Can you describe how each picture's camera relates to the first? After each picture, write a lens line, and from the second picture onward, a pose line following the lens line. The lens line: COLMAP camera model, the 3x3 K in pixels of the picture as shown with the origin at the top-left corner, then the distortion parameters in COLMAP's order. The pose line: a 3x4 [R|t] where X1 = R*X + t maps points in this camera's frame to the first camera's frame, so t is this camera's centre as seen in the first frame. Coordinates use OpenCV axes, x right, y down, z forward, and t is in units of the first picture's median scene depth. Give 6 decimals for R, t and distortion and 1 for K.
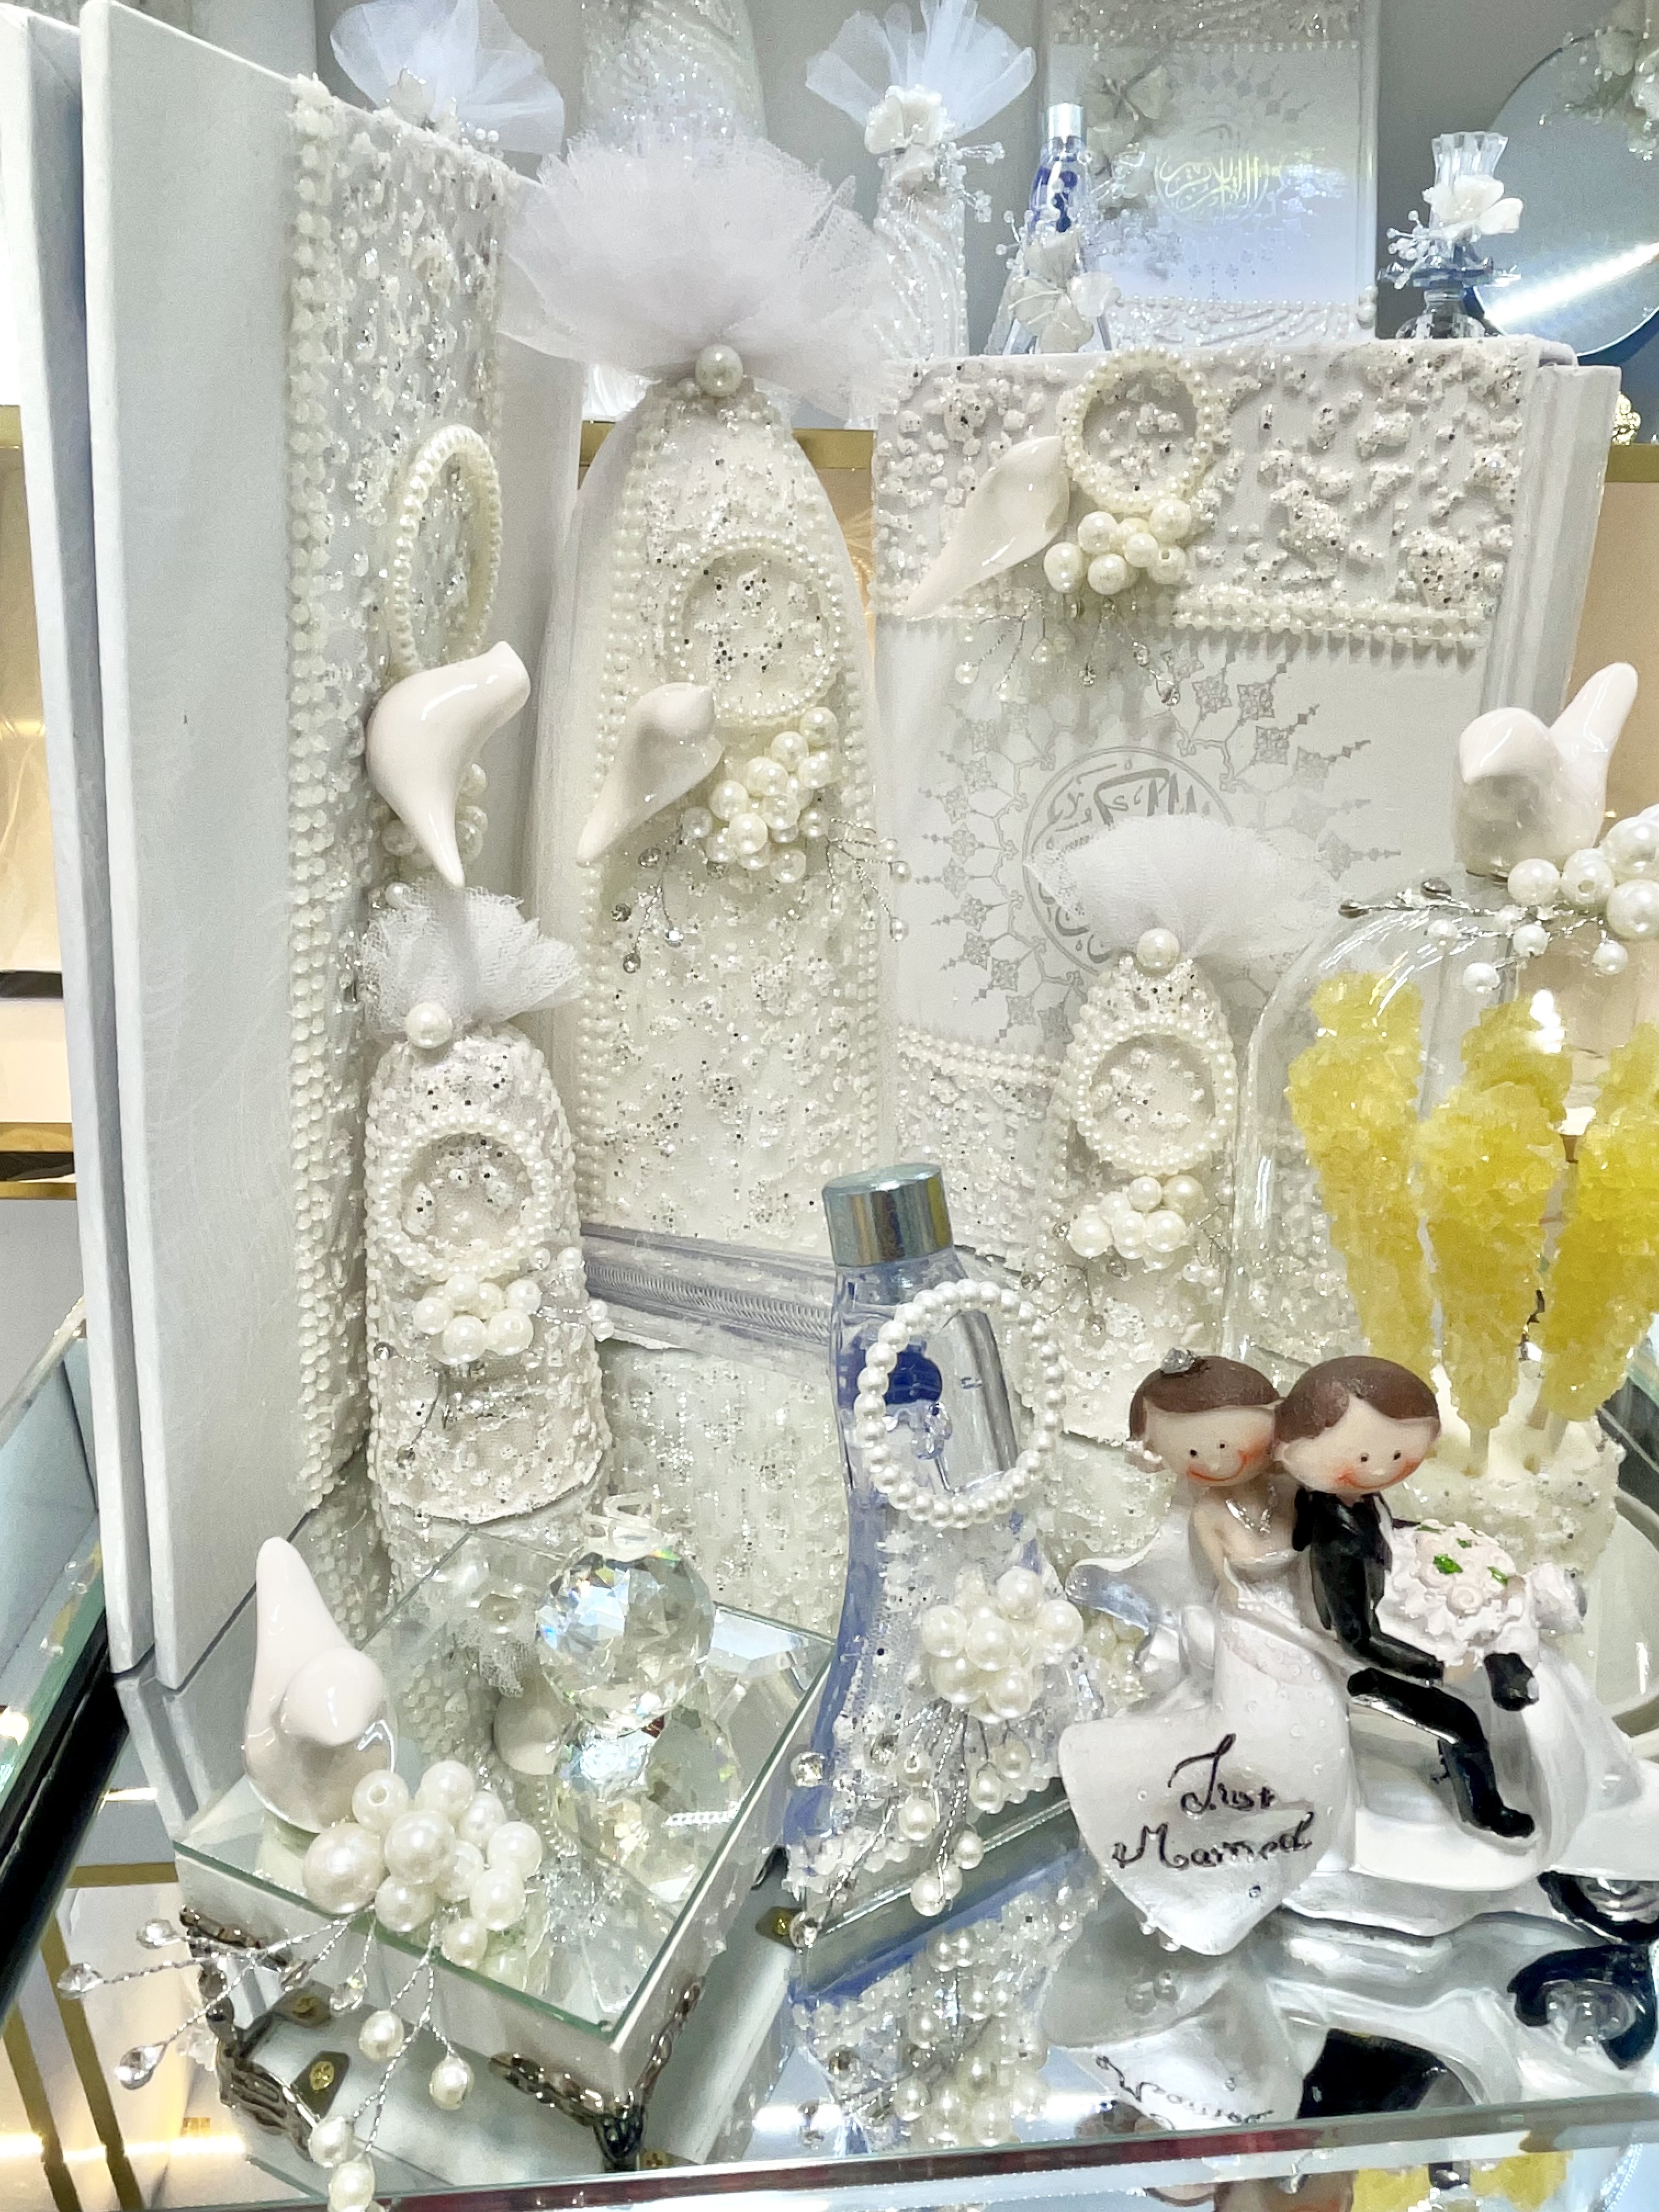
lens RADIAL K [[1513.1, 0, 833.5], [0, 1513.1, 1094.8], [0, 0, 1]] dist [0.000536, -0.003254]
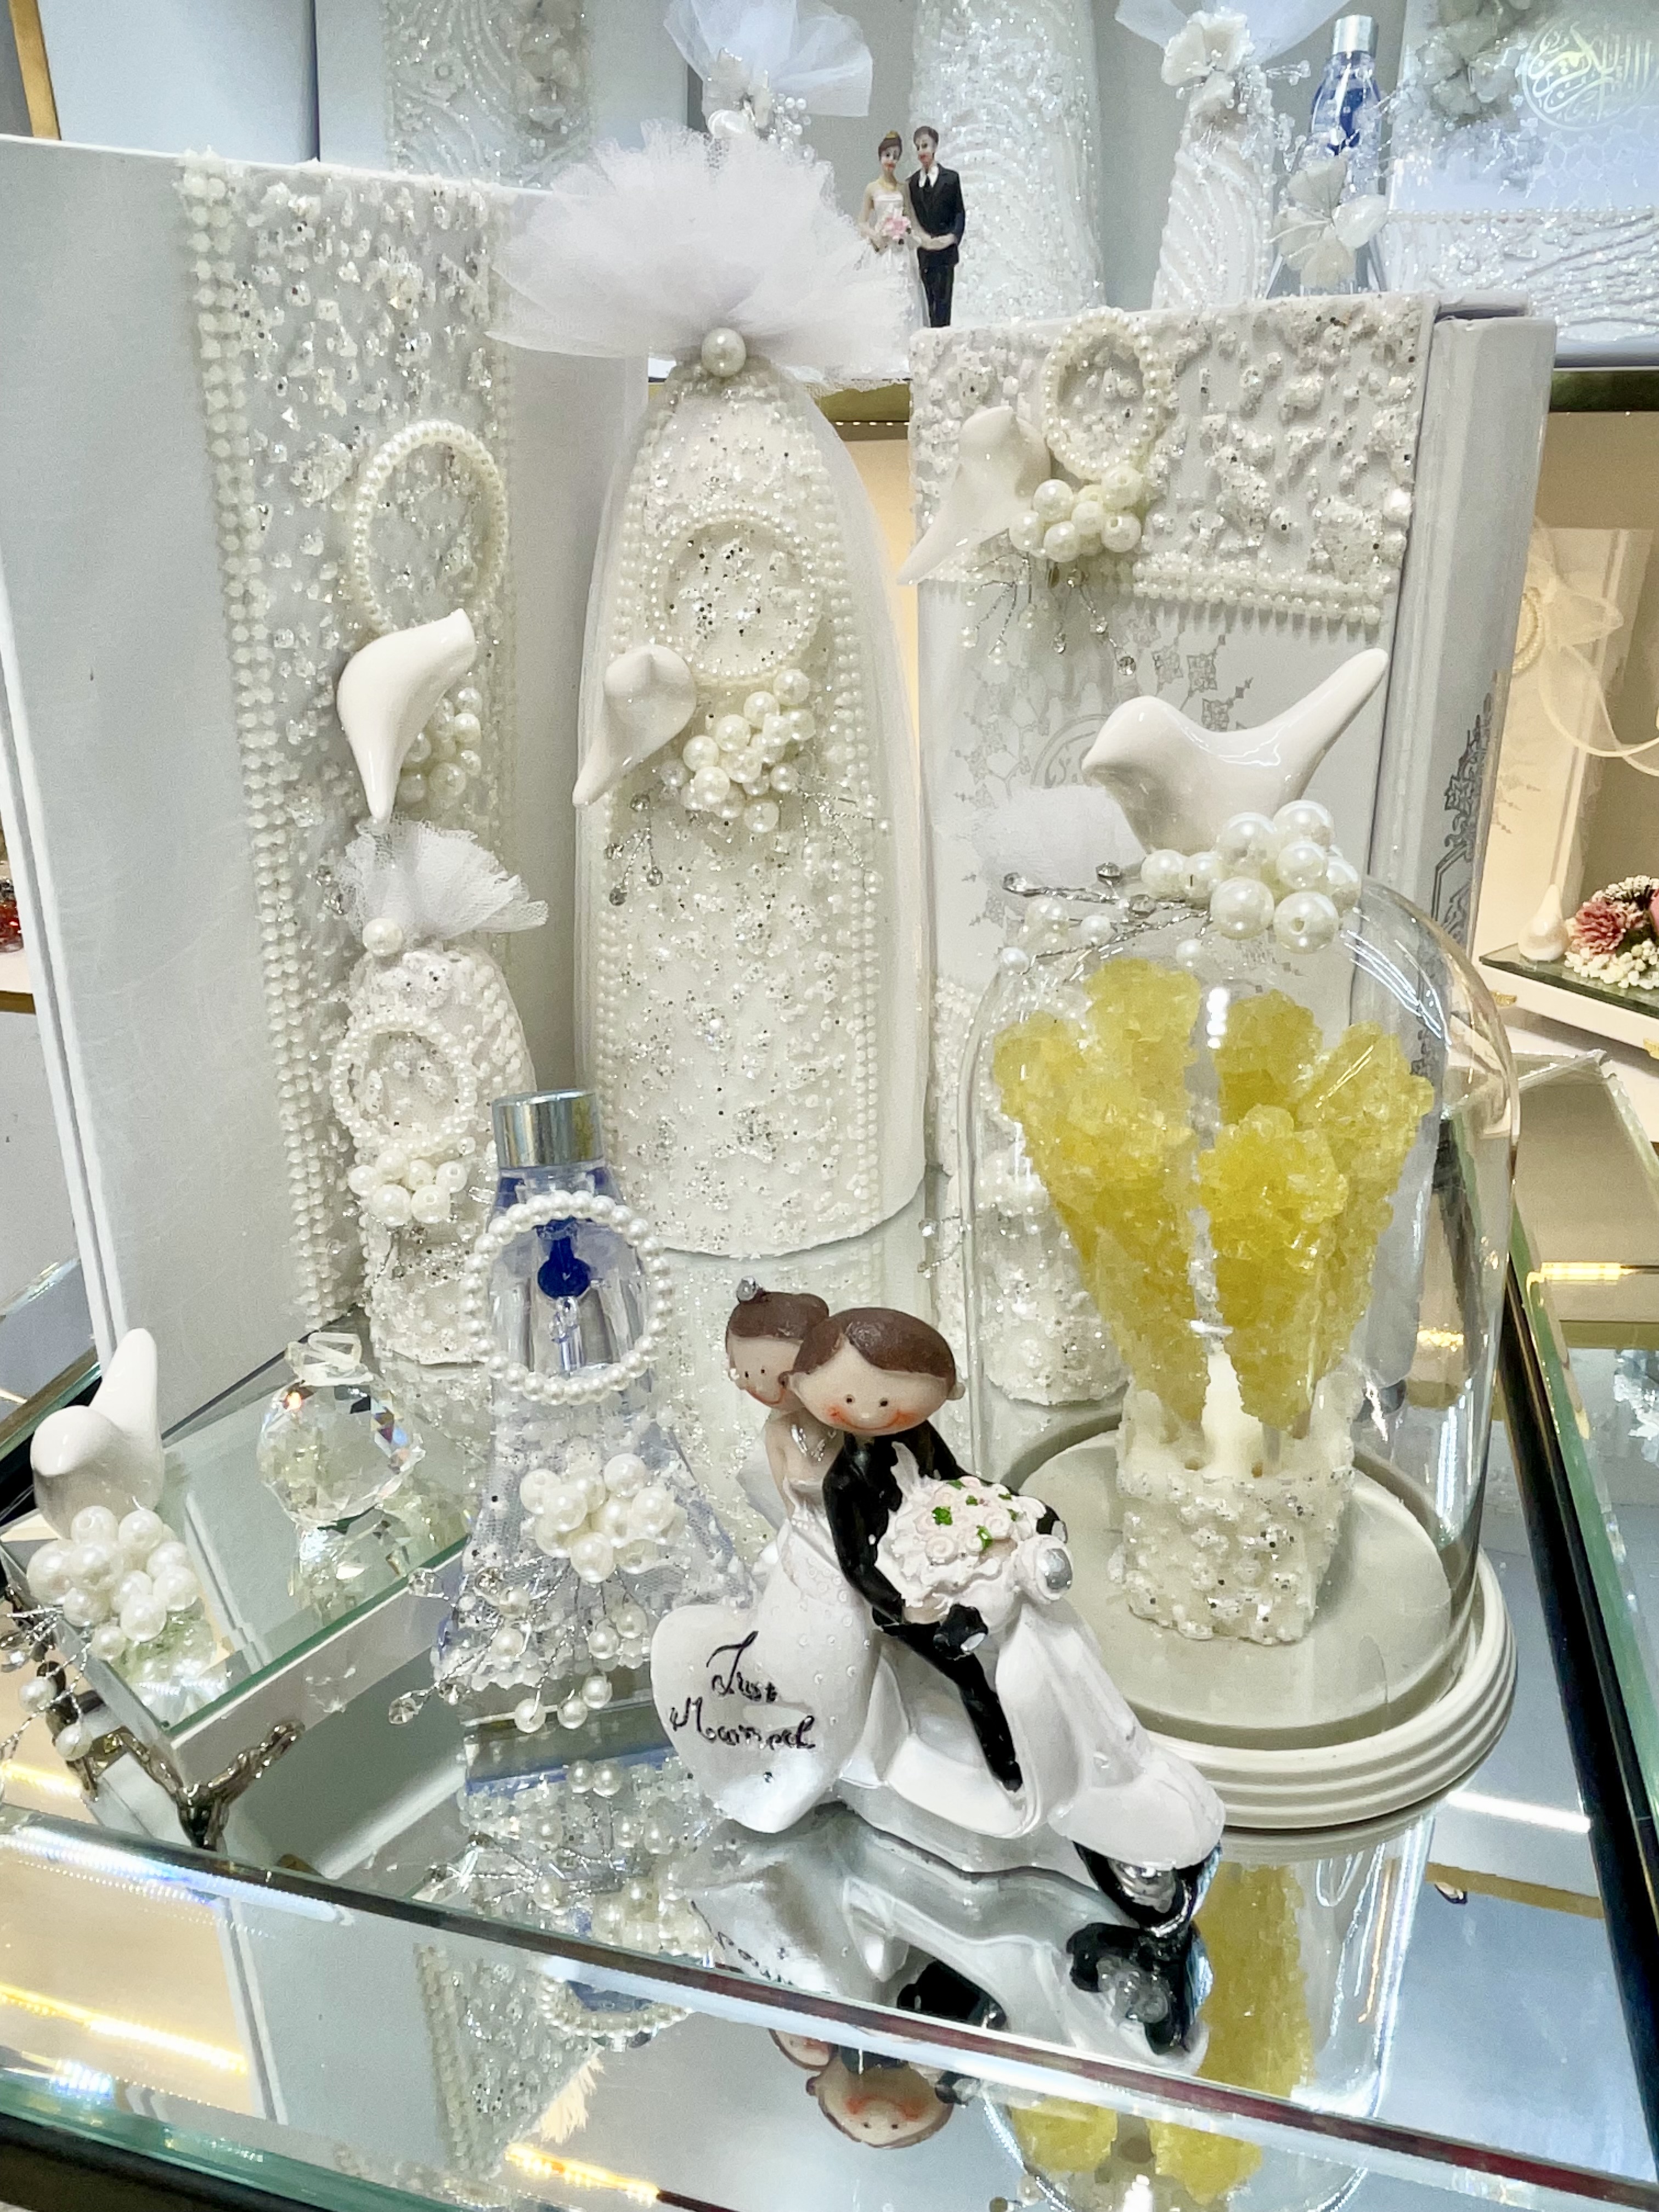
lens RADIAL K [[1513.1, 0, 833.5], [0, 1513.1, 1094.8], [0, 0, 1]] dist [0.000536, -0.003254]
pose [[0.944264, 0.108847, -0.310675, 0.395482], [-0.096385, 0.993810, 0.055236, -0.020086], [0.314764, -0.022213, 0.948910, -0.010879]]
